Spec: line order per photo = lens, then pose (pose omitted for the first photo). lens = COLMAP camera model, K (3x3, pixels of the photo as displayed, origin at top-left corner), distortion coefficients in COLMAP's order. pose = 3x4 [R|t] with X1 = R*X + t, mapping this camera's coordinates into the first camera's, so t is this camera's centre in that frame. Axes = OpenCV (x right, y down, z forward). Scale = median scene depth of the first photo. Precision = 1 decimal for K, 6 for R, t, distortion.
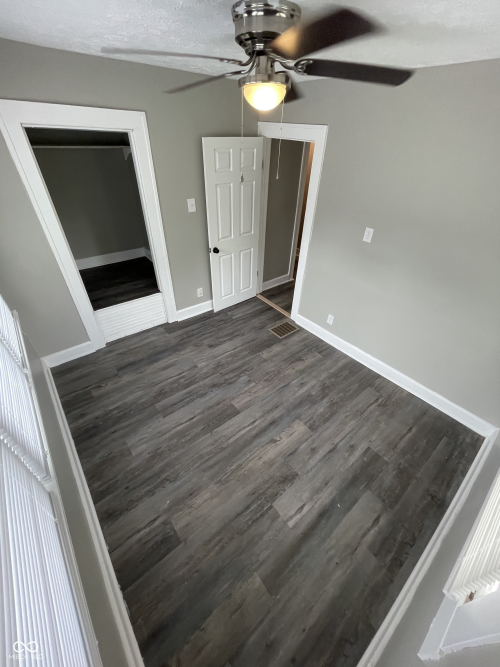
lens RADIAL K [[269.7, 0, 251.5], [0, 269.7, 339.6], [0, 0, 1]] dist [-0.003307, -0.000584]
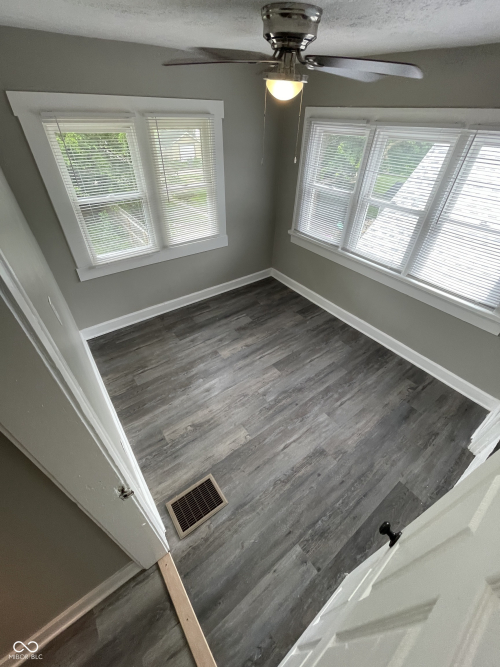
lens RADIAL K [[269.7, 0, 249.9], [0, 269.7, 333.2], [0, 0, 1]] dist [-0.003307, -0.000584]
pose [[-0.996709, -0.081057, 0.001229, 0.056860], [-0.017761, 0.233131, 0.972283, -0.790781], [-0.079097, 0.969061, -0.233804, 1.006944]]
